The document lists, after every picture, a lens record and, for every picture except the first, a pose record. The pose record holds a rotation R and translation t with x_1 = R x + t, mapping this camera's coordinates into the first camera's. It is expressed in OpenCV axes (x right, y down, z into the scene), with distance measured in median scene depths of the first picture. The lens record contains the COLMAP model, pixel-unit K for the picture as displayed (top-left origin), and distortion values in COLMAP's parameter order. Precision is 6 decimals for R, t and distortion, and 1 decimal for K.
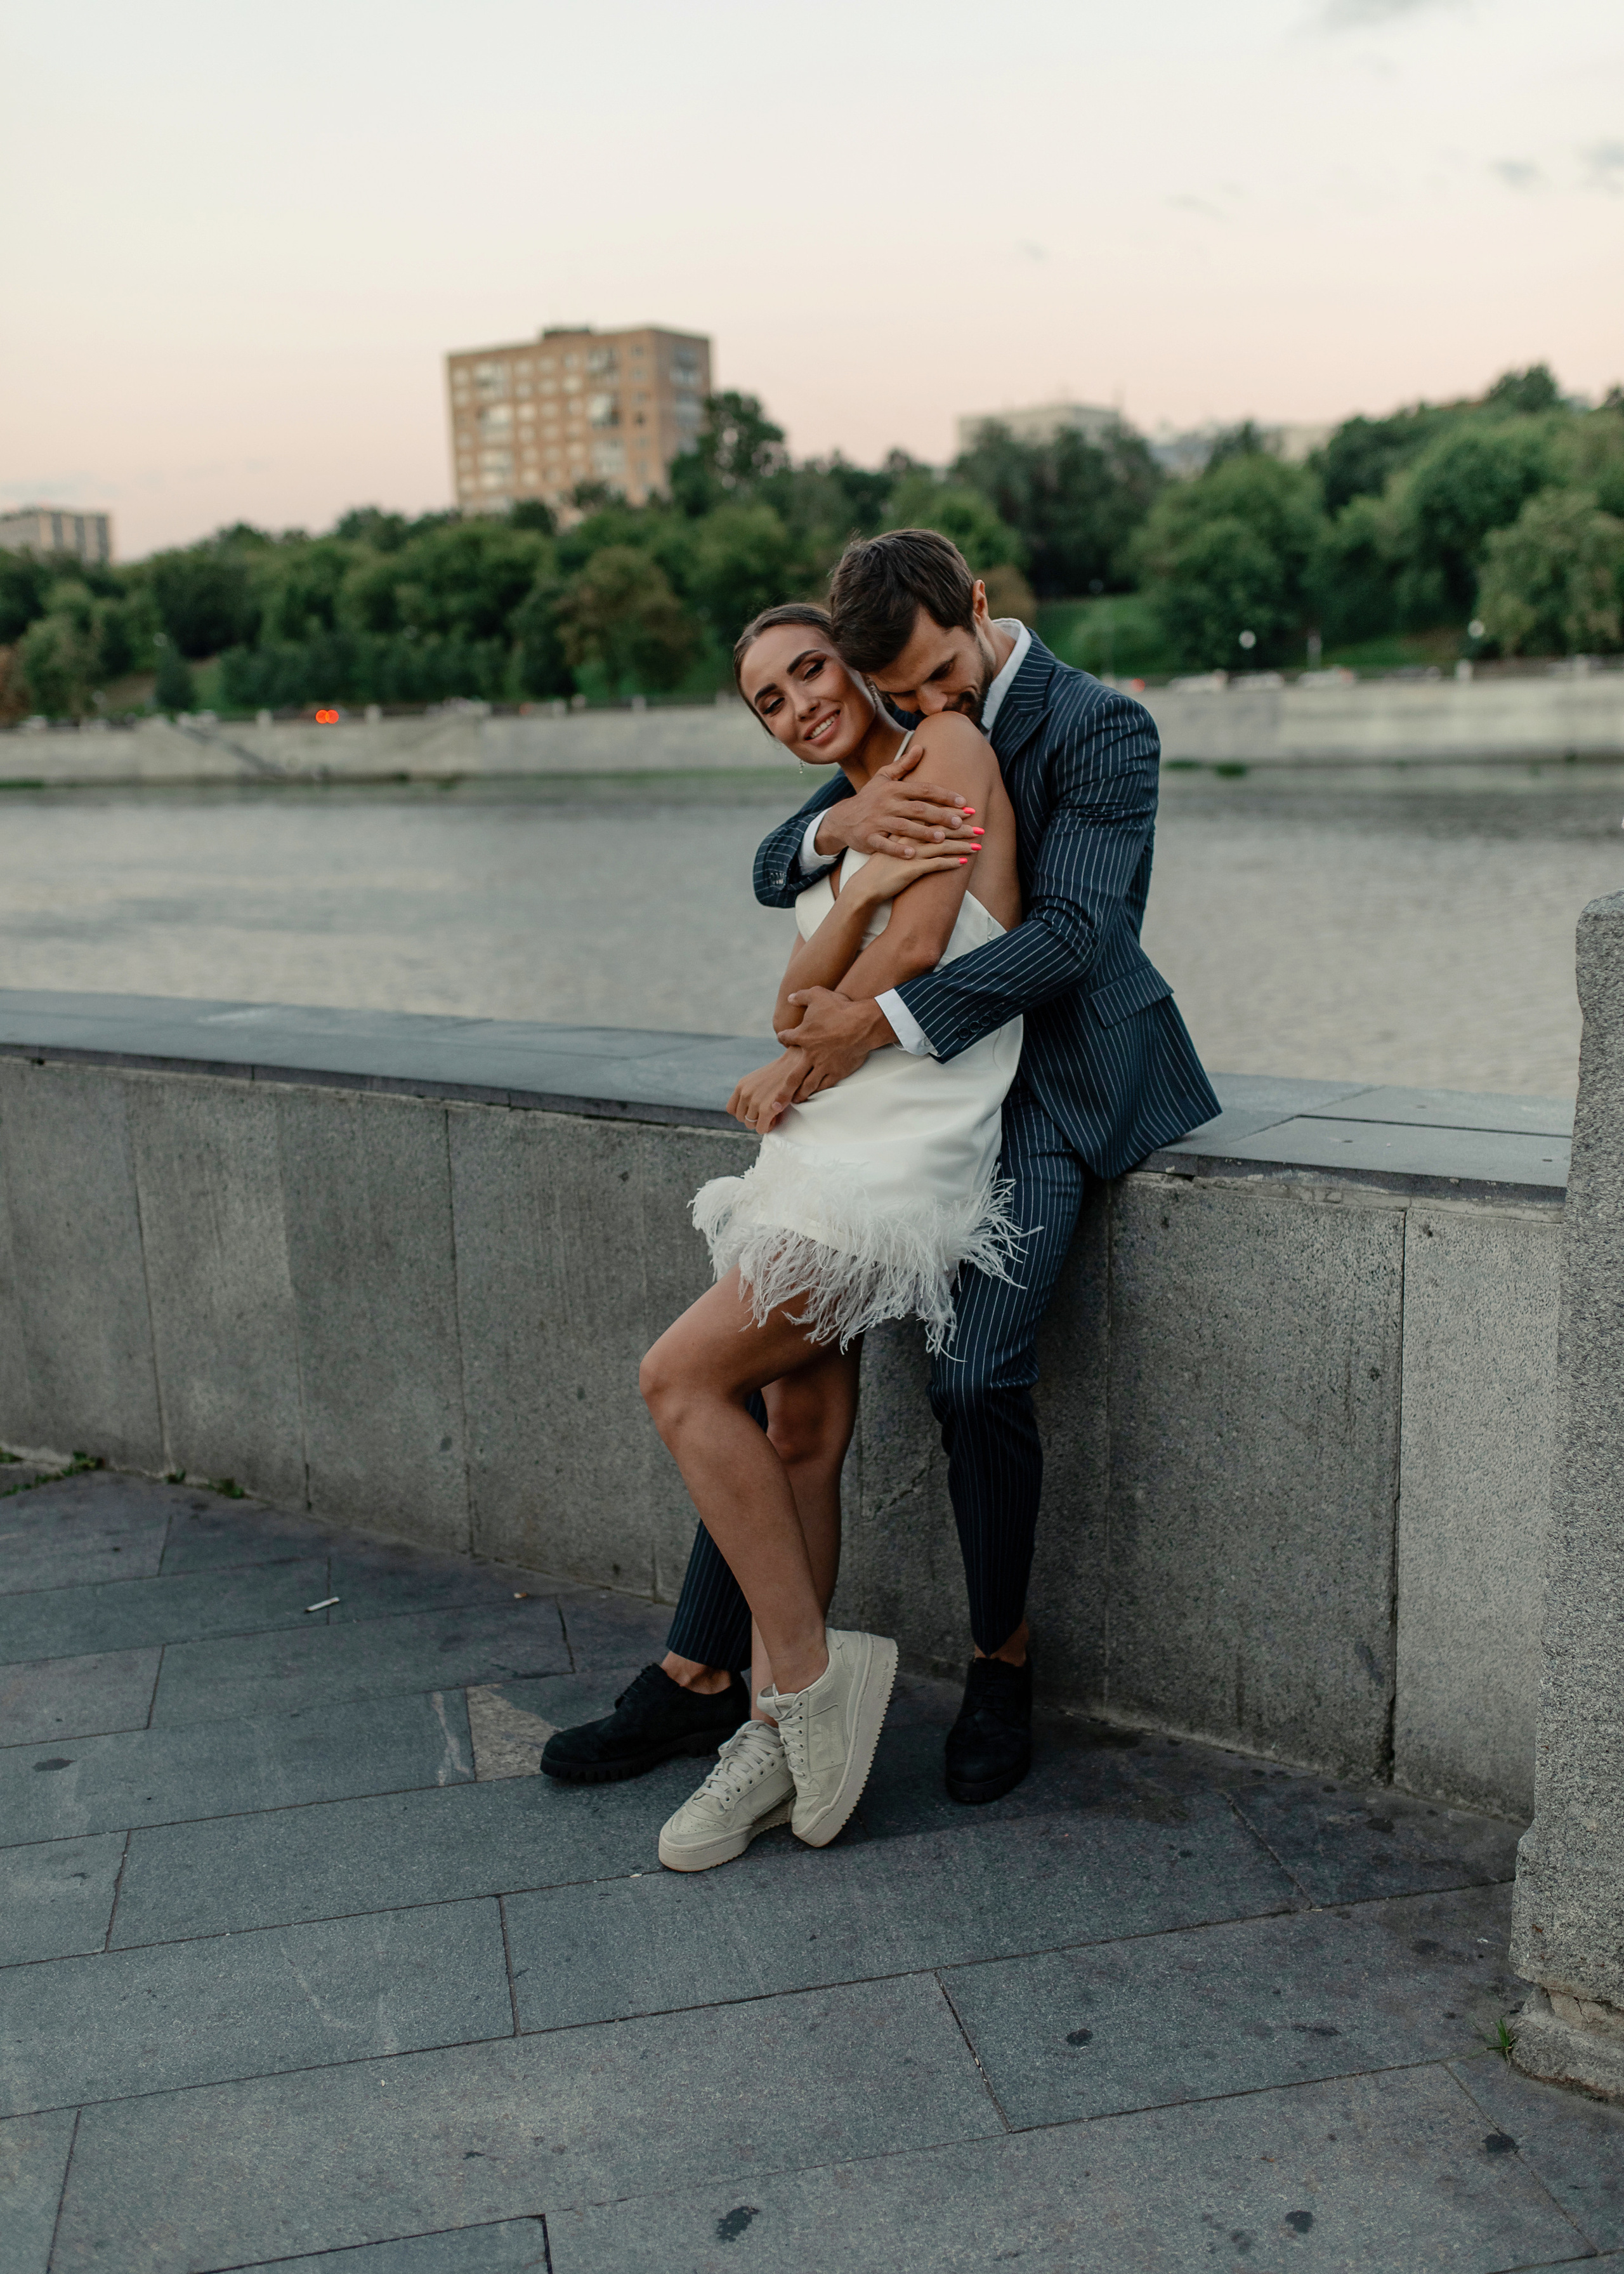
lens RADIAL K [[2391.6, 0, 821.0], [0, 2391.6, 1105.5], [0, 0, 1]] dist [0.000468, 0.000000]
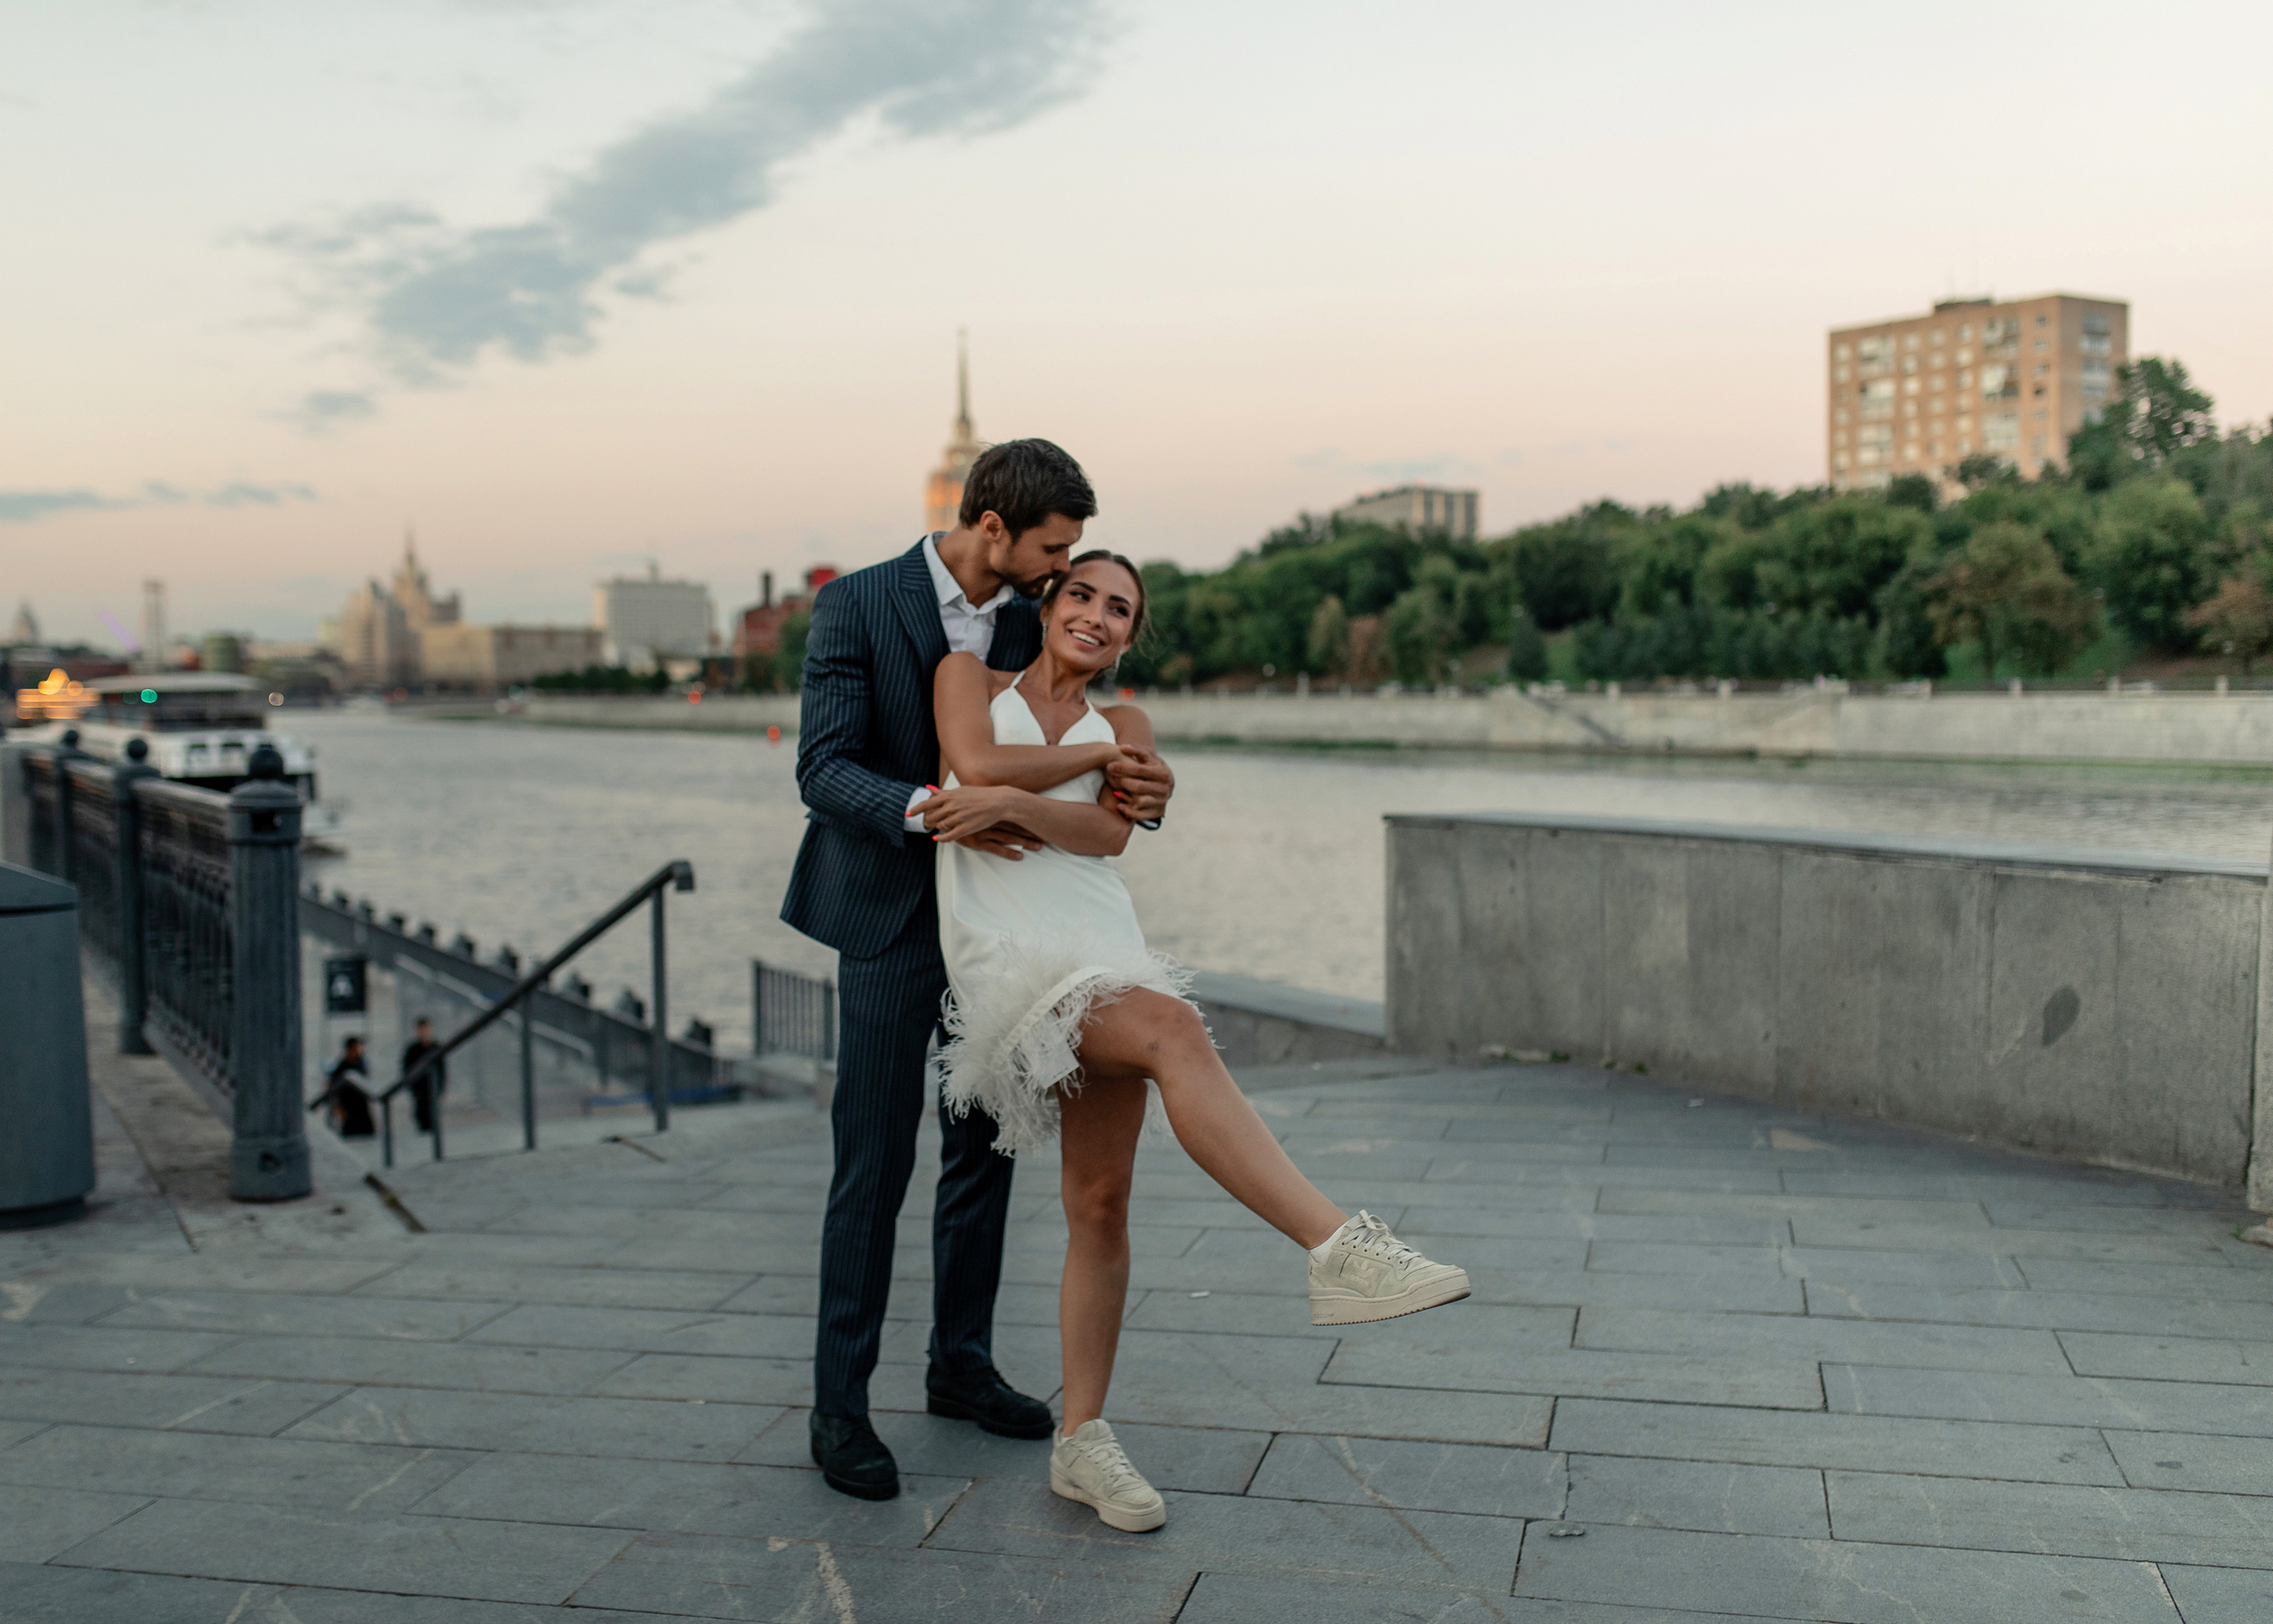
lens RADIAL K [[2390.8, 0, 999.4], [0, 2390.8, 807.7], [0, 0, 1]] dist [0.000468, 0.000000]
pose [[0.887957, 0.054142, -0.456728, 0.177613], [-0.104392, 0.990854, -0.085496, 0.214382], [0.447922, 0.123596, 0.885488, -1.086237]]
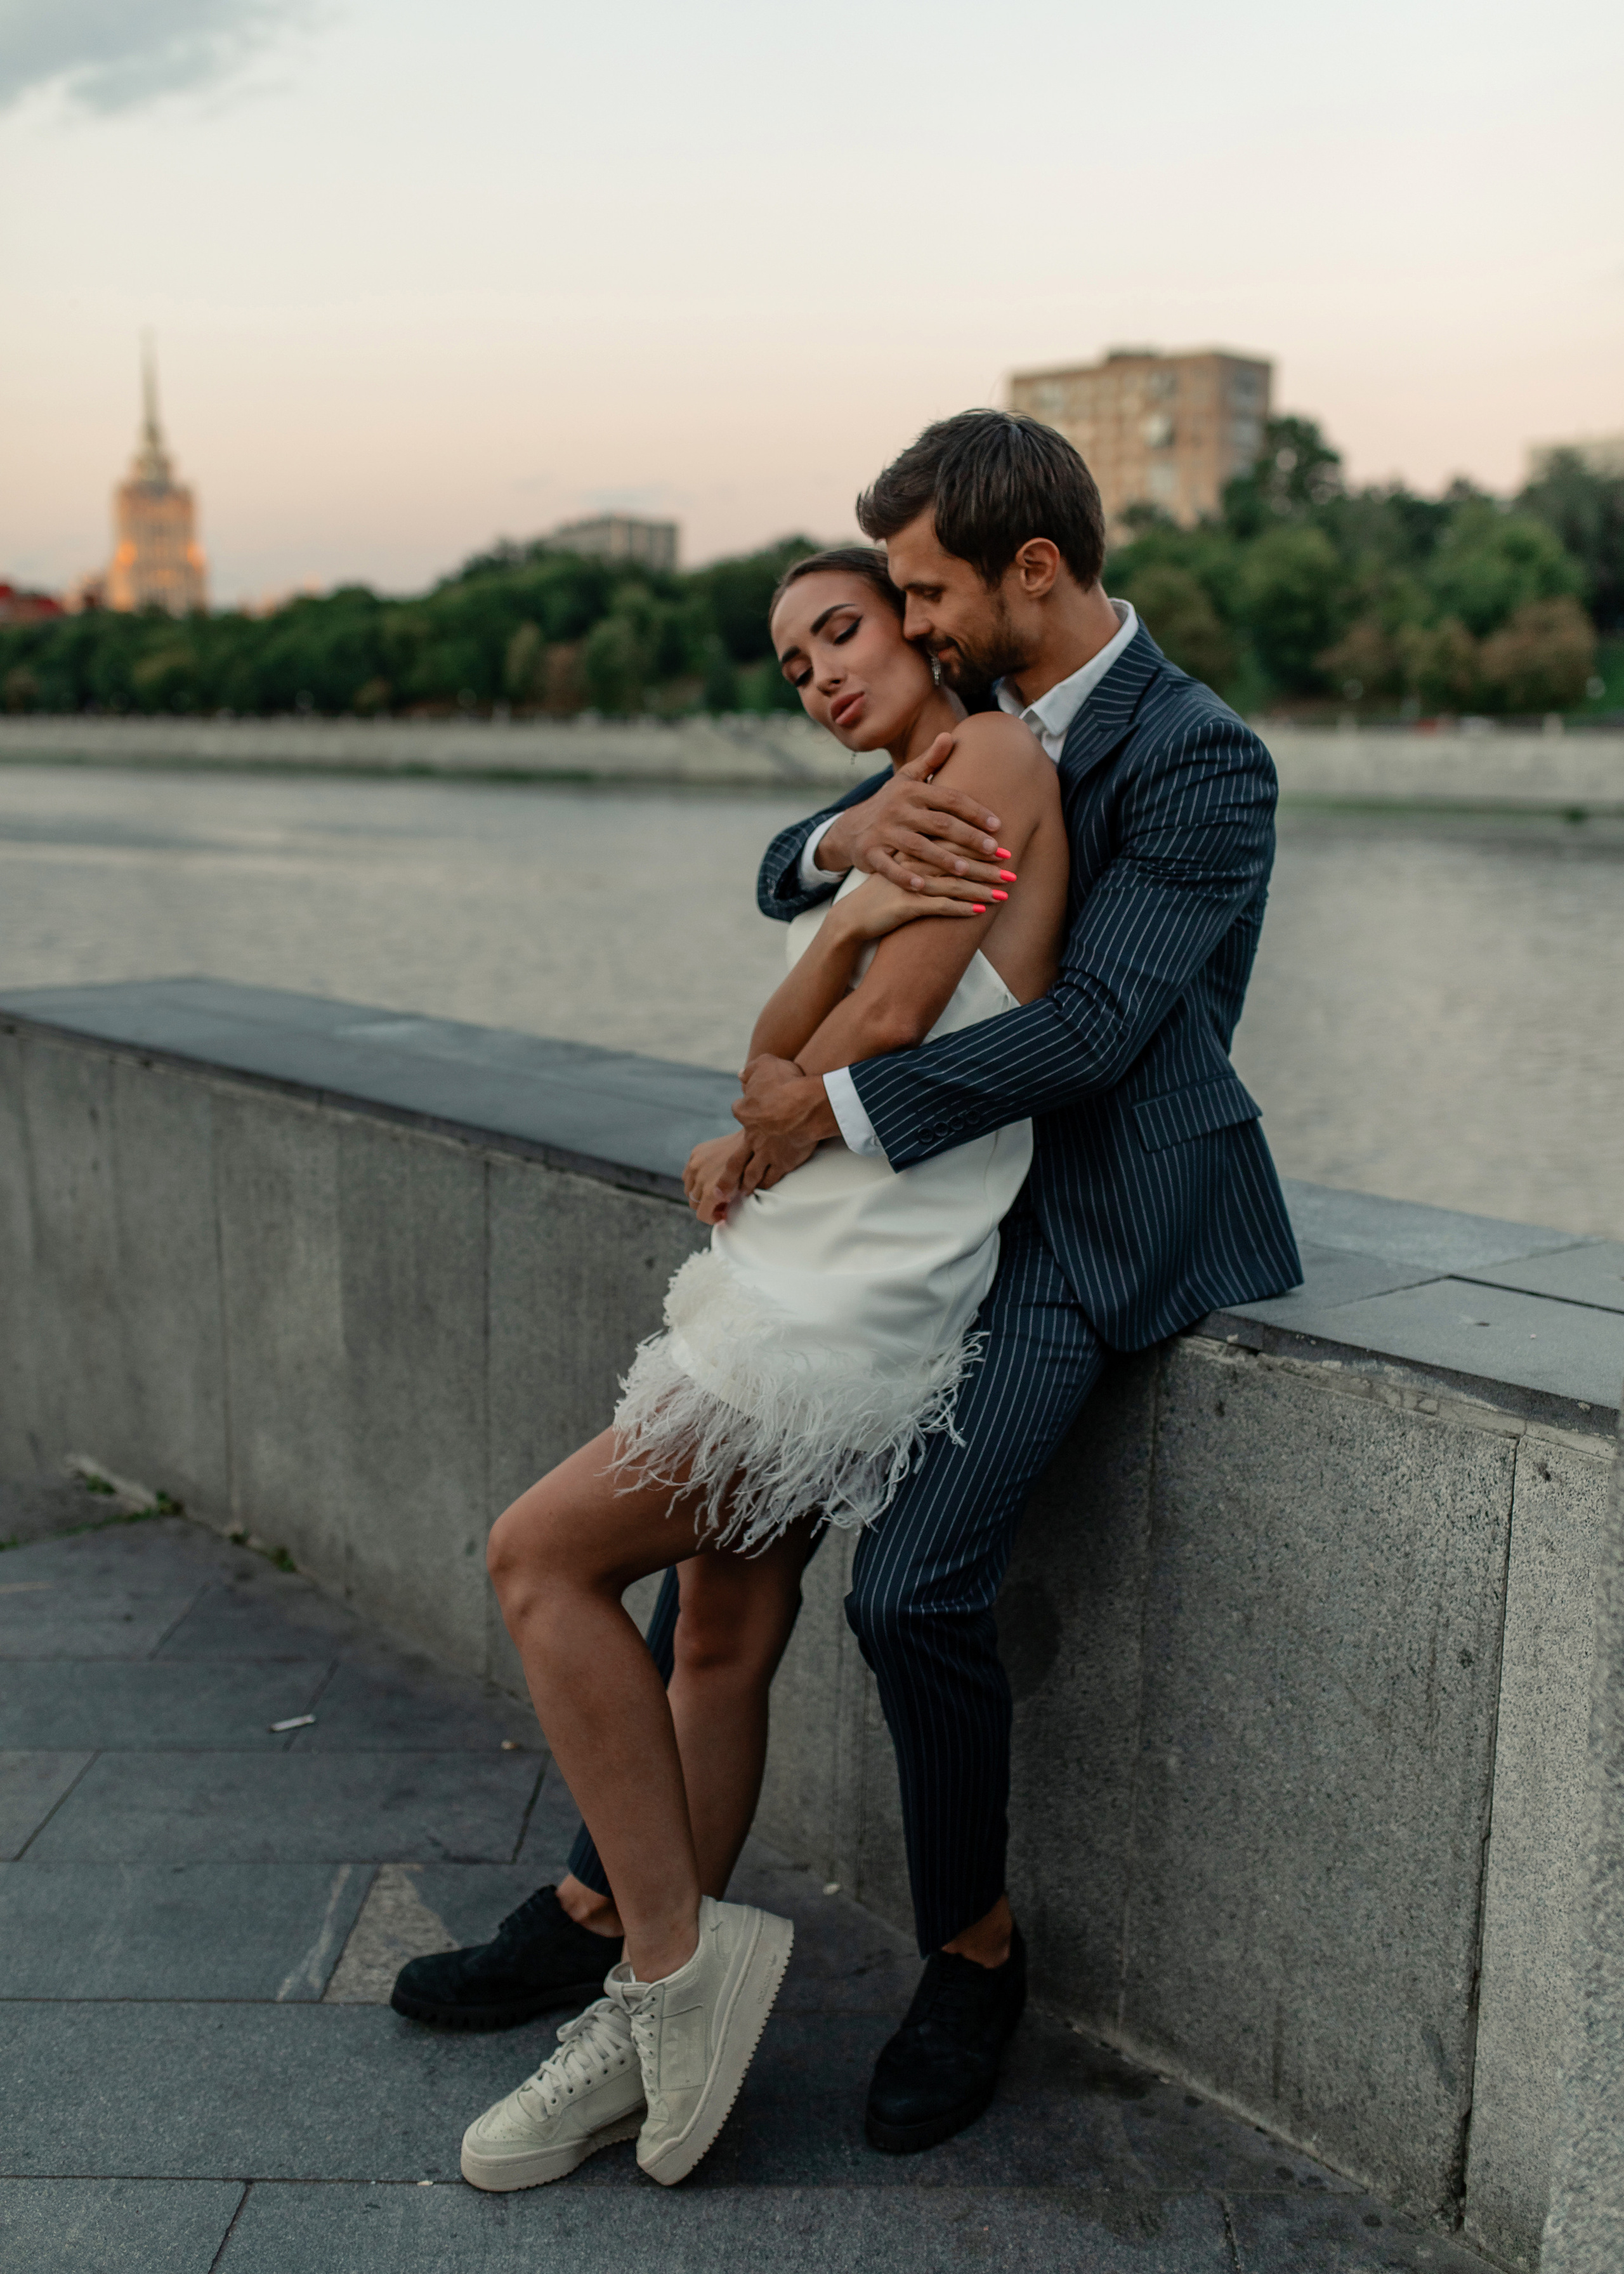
lens RADIAL K [[2391.6, 0, 785.4], [0, 2391.6, 1051.3], [0, 0, 1]] dist [0.000468, 0.000000]
pose [[0.971810, 0.074364, -0.223732, 0.151215], [-0.080800, 0.996535, -0.019738, -0.032443], [0.221489, 0.037260, 0.974451, 0.209161]]
